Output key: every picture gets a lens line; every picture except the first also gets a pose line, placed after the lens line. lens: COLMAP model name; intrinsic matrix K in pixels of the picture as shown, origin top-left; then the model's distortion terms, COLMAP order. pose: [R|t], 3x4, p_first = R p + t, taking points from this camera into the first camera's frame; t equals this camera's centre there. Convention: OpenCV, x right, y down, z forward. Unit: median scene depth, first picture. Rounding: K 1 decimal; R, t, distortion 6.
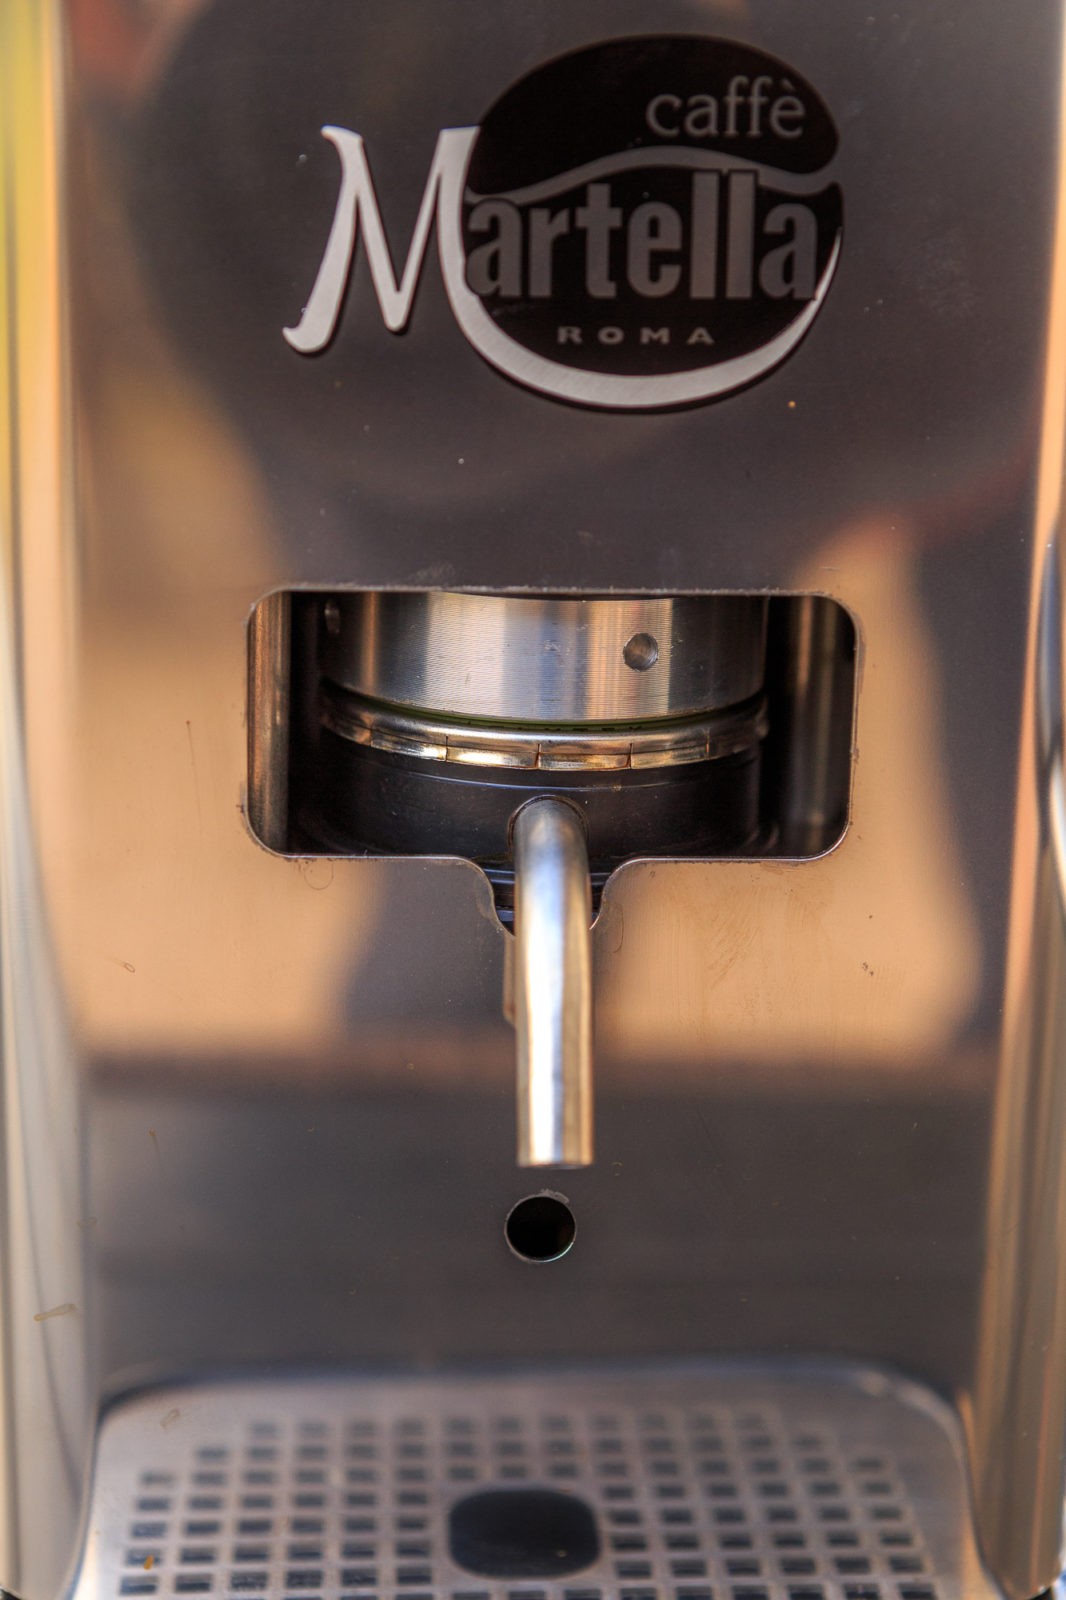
lens RADIAL K [[2802.6, 0, 530.0], [0, 2802.6, 799.4], [0, 0, 1]] dist [0.012875, 0.000000]
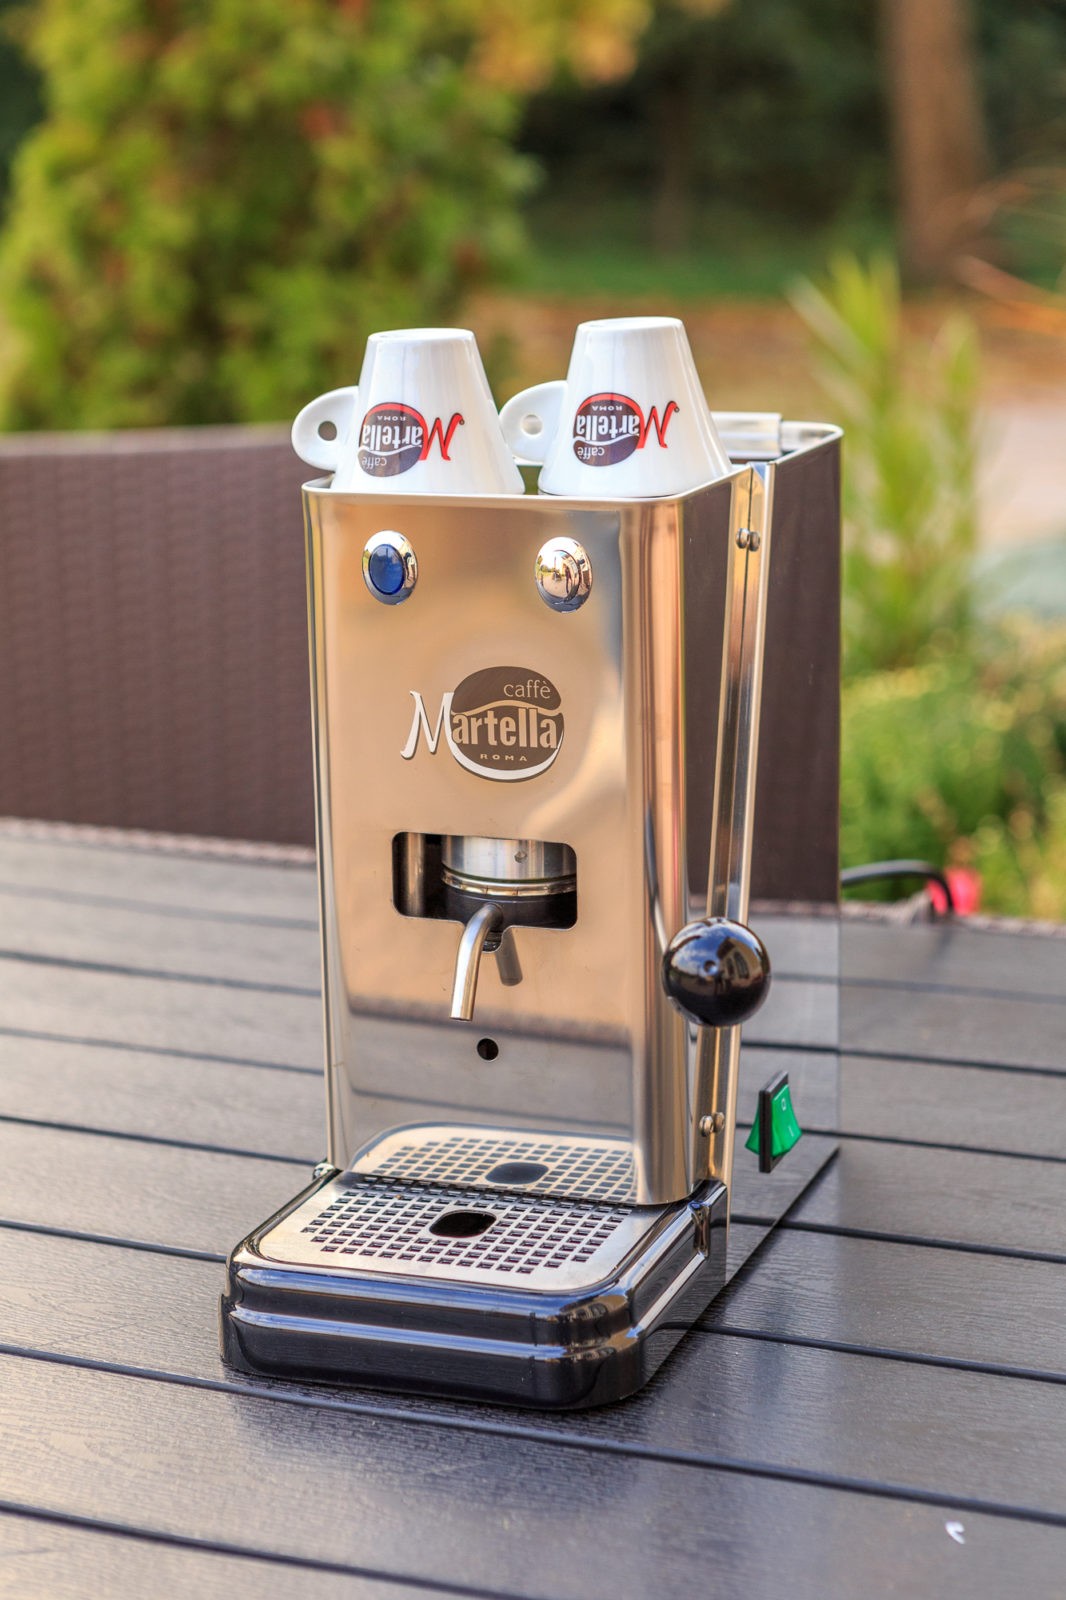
lens RADIAL K [[3234.9, 0, 525.4], [0, 3234.9, 796.6], [0, 0, 1]] dist [0.039490, 0.000000]
pose [[0.920939, 0.053047, -0.386079, 1.461830], [-0.061810, 0.998035, -0.010312, -0.086878], [0.384773, 0.033361, 0.922408, -2.325316]]
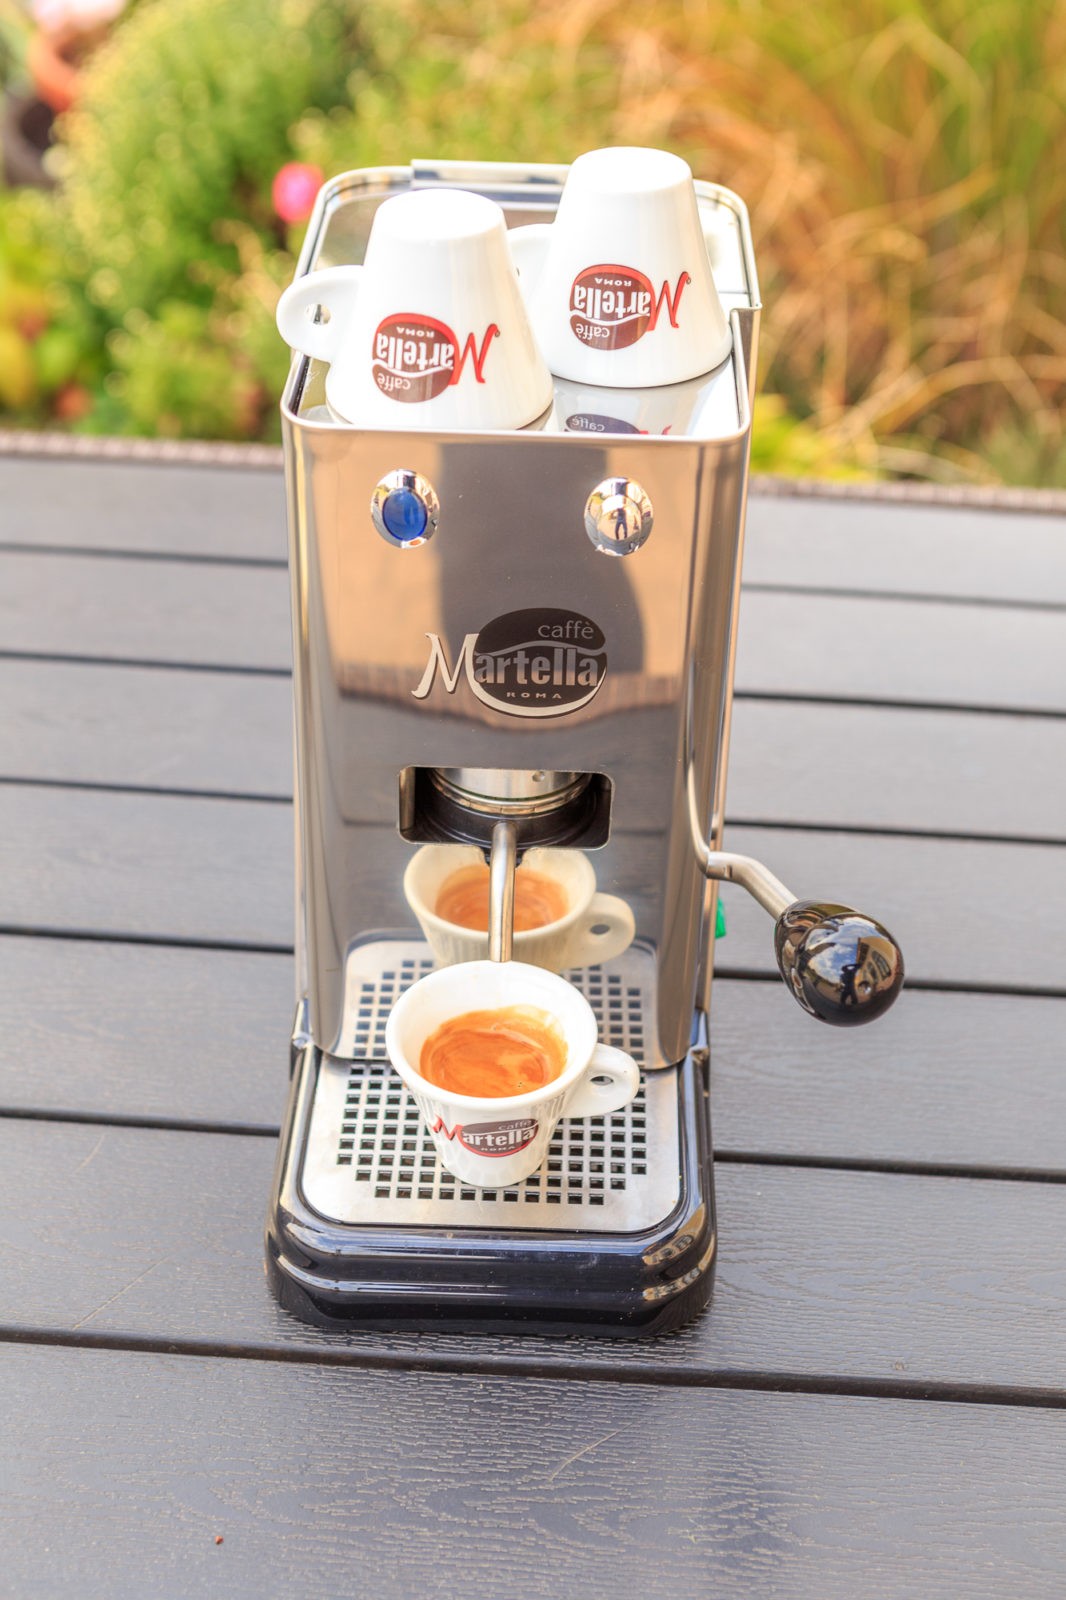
lens RADIAL K [[2170.9, 0, 525.9], [0, 2170.9, 809.2], [0, 0, 1]] dist [-0.008438, 0.000000]
pose [[0.997793, 0.044297, -0.049475, 0.144742], [-0.023240, 0.930827, 0.364721, -0.868780], [0.062209, -0.362766, 0.929802, -1.104144]]
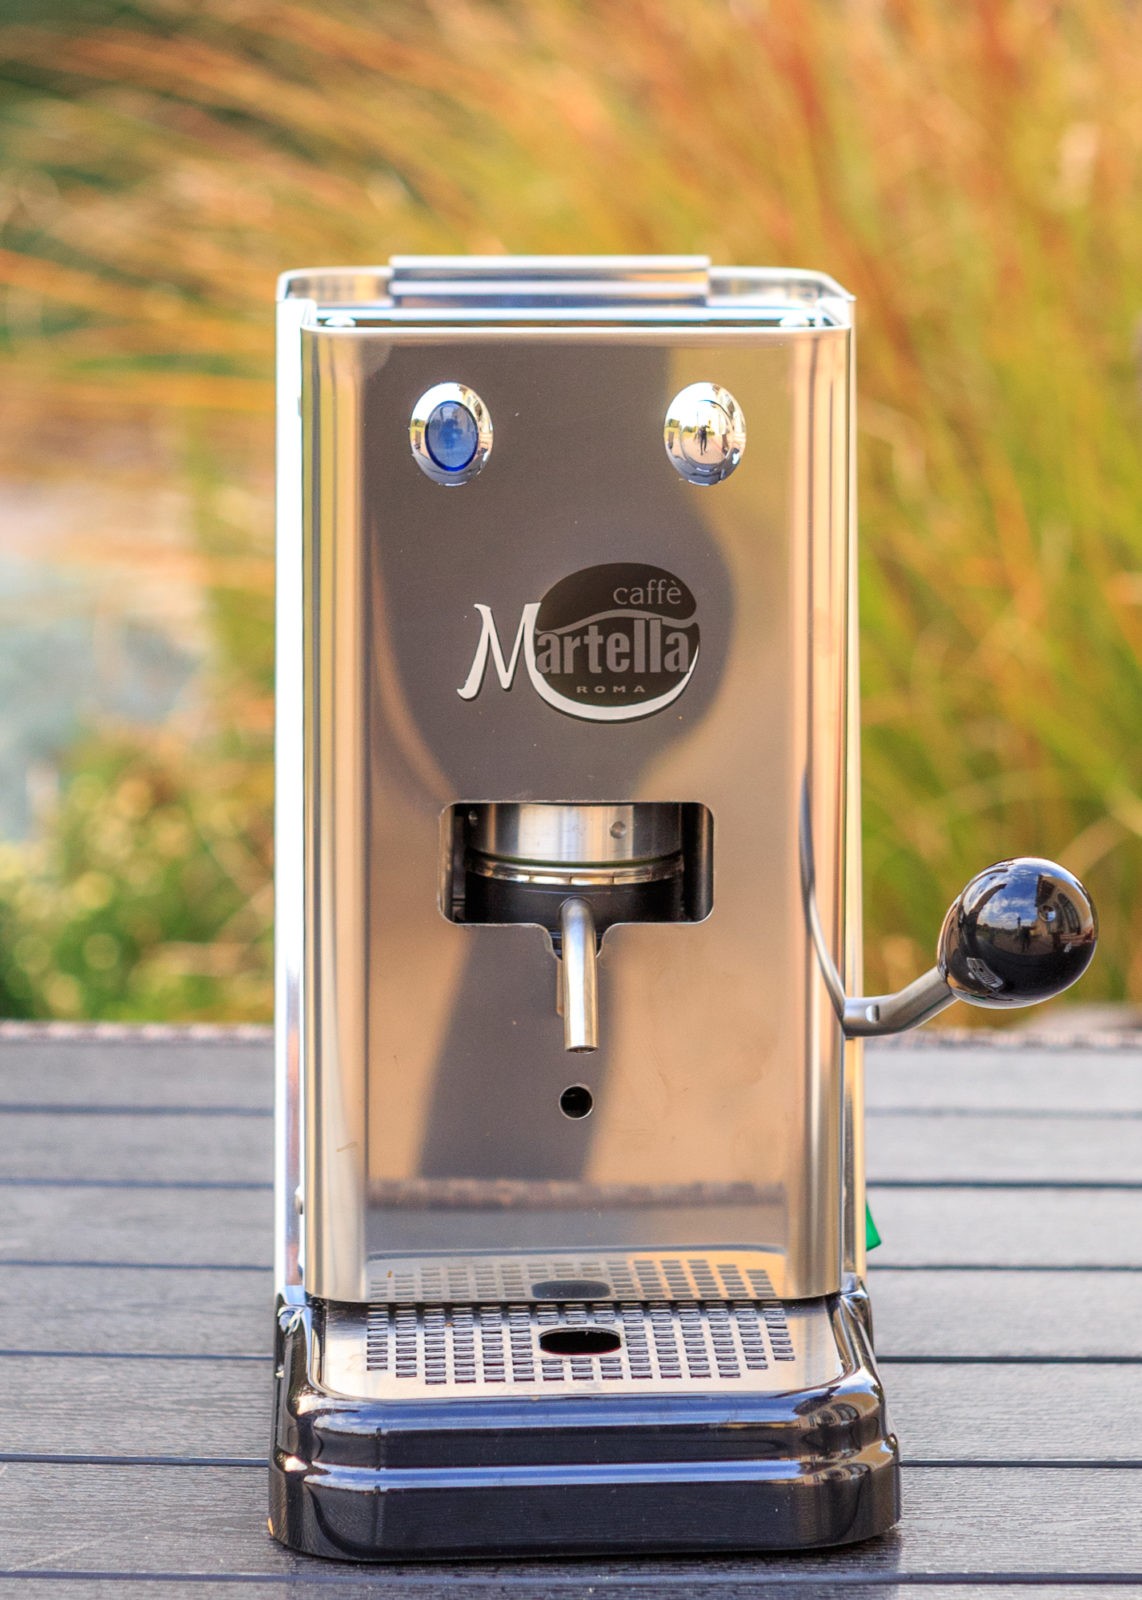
lens RADIAL K [[5917.5, 0, 579.0], [0, 5917.5, 784.5], [0, 0, 1]] dist [0.220945, 0.000000]
pose [[0.999872, -0.016019, -0.000080, 0.011001], [0.015932, 0.994944, -0.099157, 0.391609], [0.001668, 0.099143, 0.995072, -3.811410]]
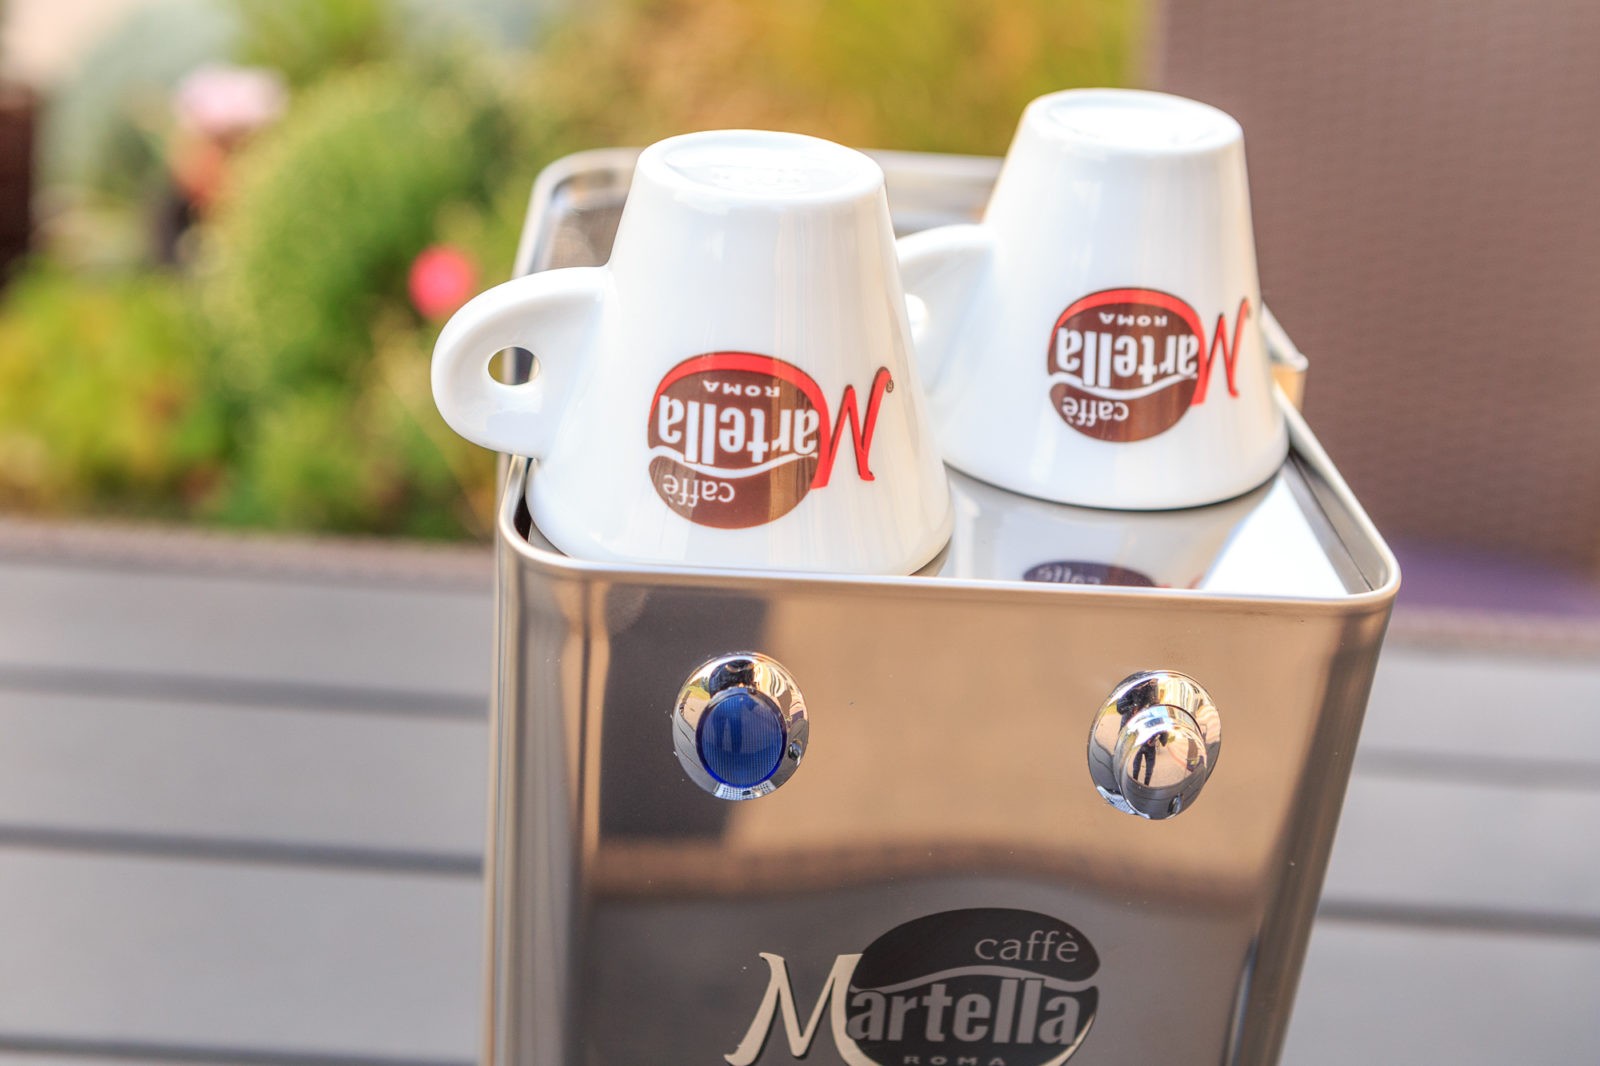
lens RADIAL K [[1938.0, 0, 808.6], [0, 1938.0, 546.4], [0, 0, 1]] dist [-0.045217, 0.000000]
pose [[0.998115, 0.049437, 0.036358, -0.094019], [-0.056041, 0.975717, 0.211745, -0.659596], [-0.025007, -0.213384, 0.976648, 0.037516]]
